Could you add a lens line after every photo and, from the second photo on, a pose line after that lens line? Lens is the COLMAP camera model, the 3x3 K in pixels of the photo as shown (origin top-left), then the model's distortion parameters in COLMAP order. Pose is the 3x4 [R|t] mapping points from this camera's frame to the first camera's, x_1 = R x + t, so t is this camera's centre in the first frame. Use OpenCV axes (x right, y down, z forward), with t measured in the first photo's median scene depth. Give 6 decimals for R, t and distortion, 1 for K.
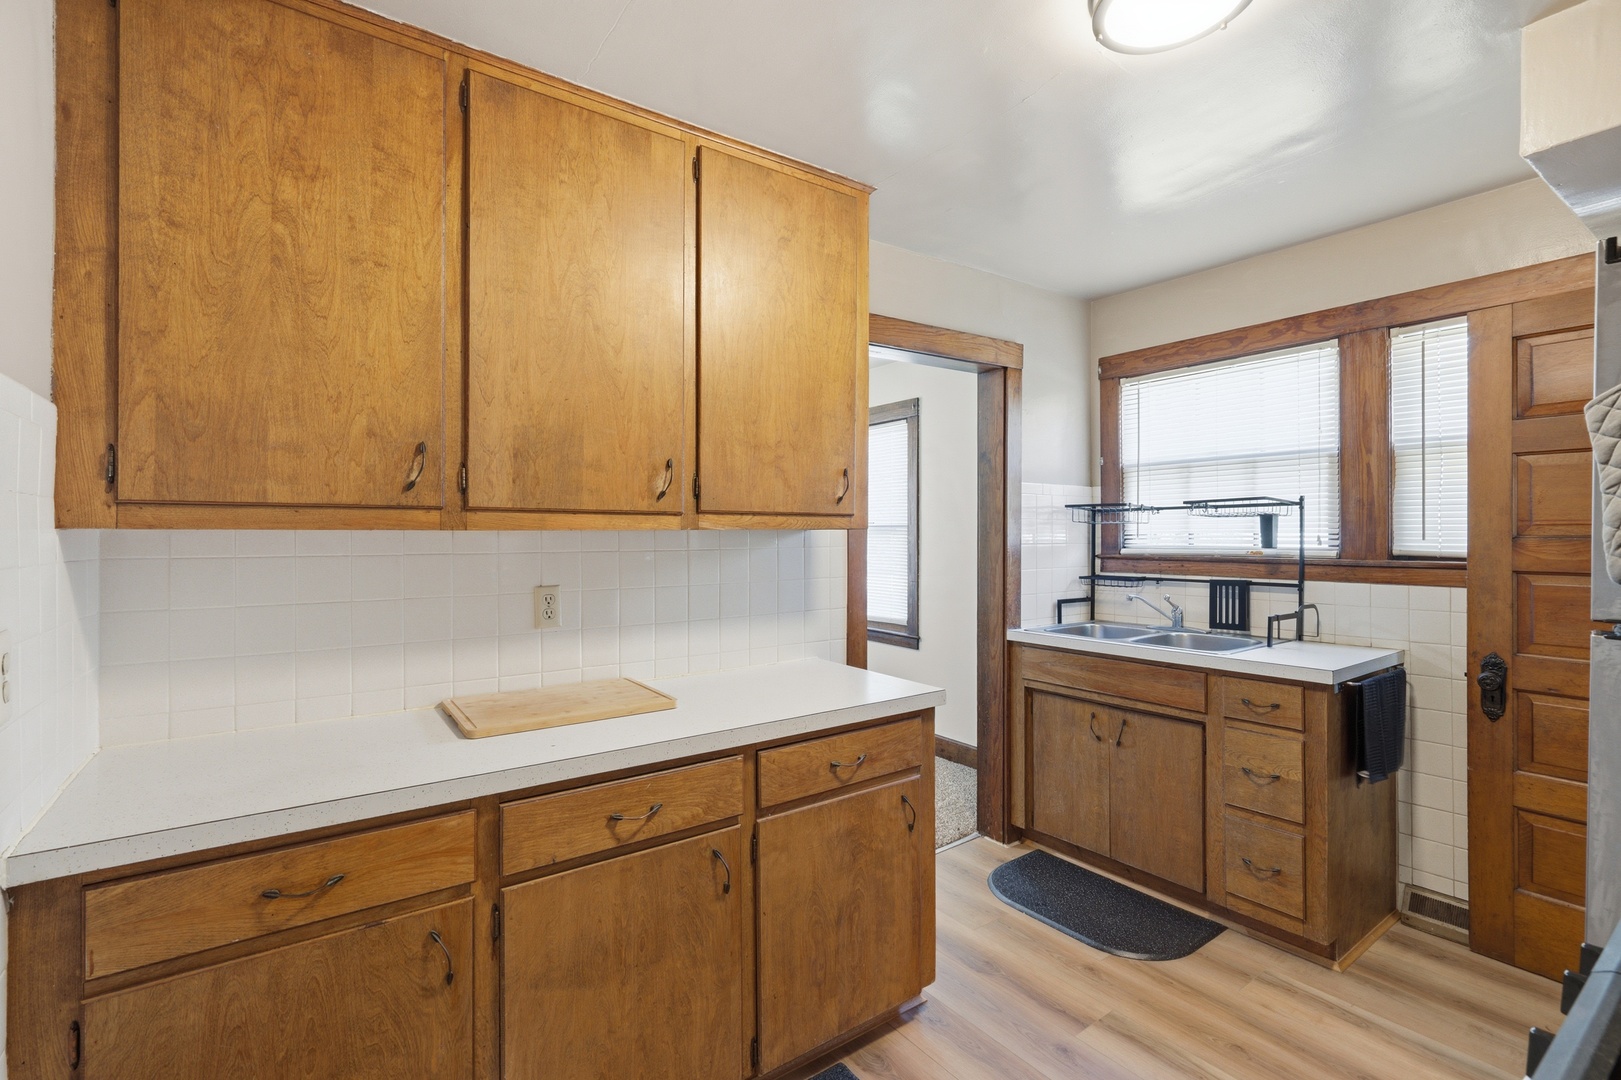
lens RADIAL K [[736.2, 0, 811.2], [0, 736.2, 532.2], [0, 0, 1]] dist [0.000090, -0.000124]
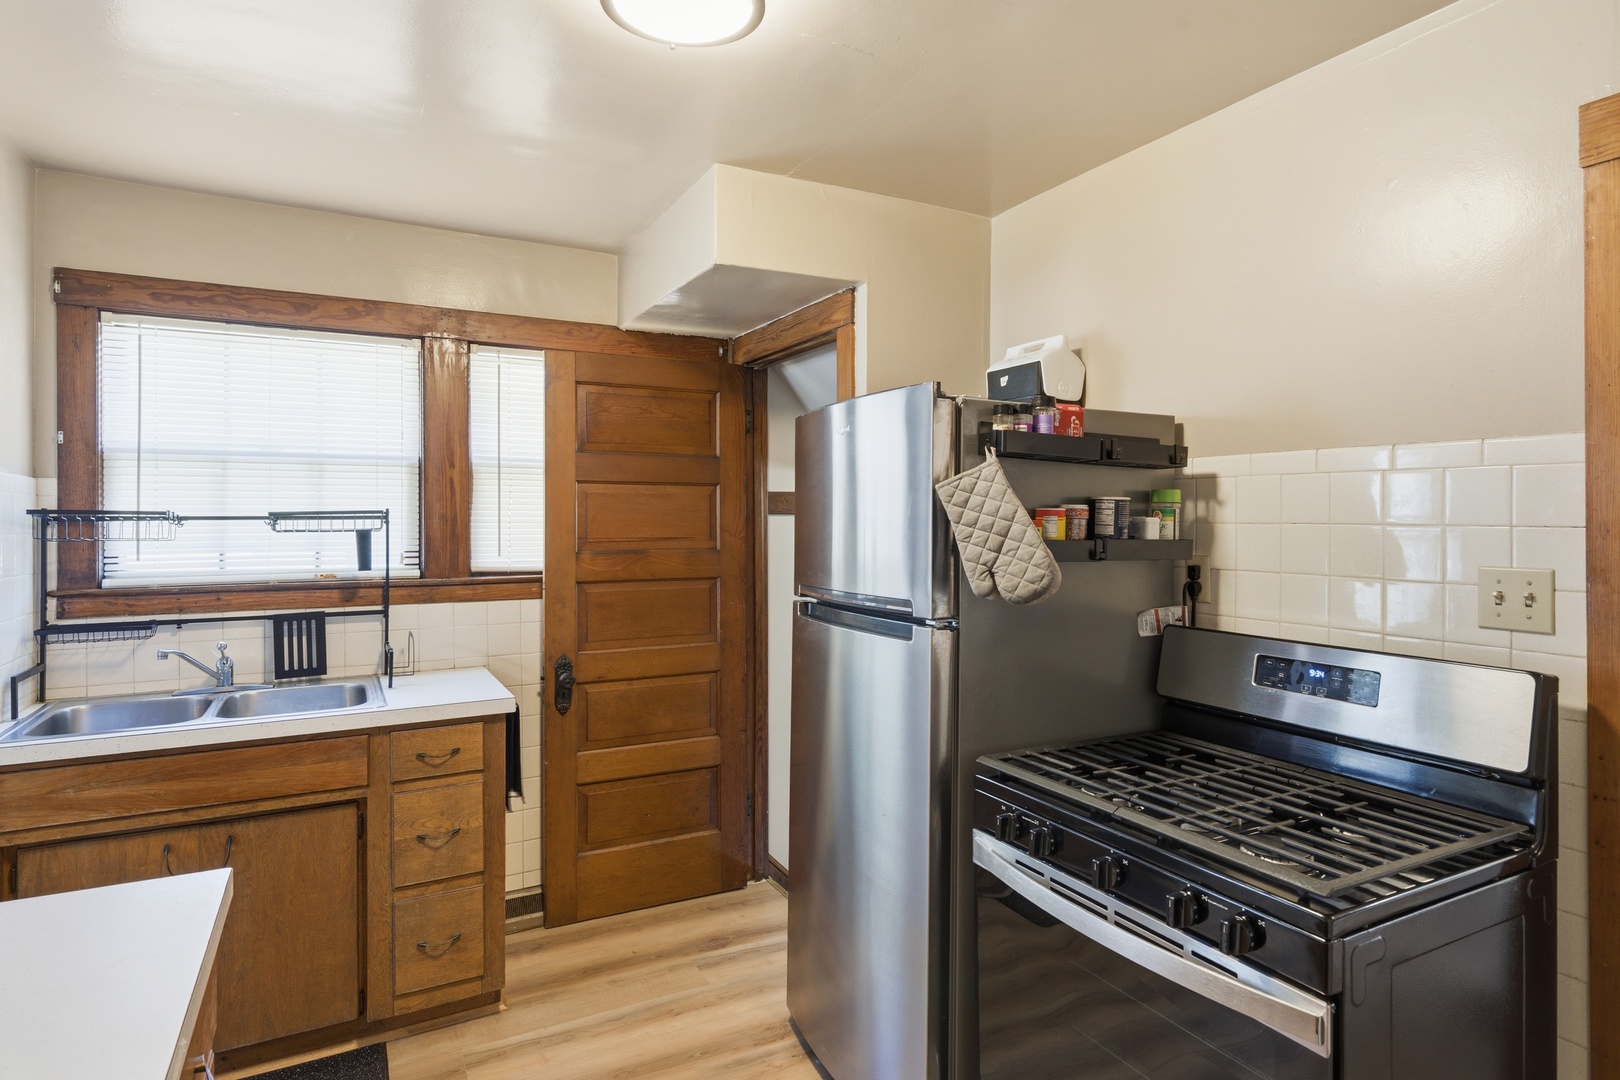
lens RADIAL K [[883.4, 0, 808.6], [0, 883.4, 516.6], [0, 0, 1]] dist [0.002422, 0.000325]
pose [[0.136710, 0.007464, 0.990583, -0.305955], [0.000311, 0.999971, -0.007577, -0.031772], [-0.990611, 0.001344, 0.136704, 0.359655]]
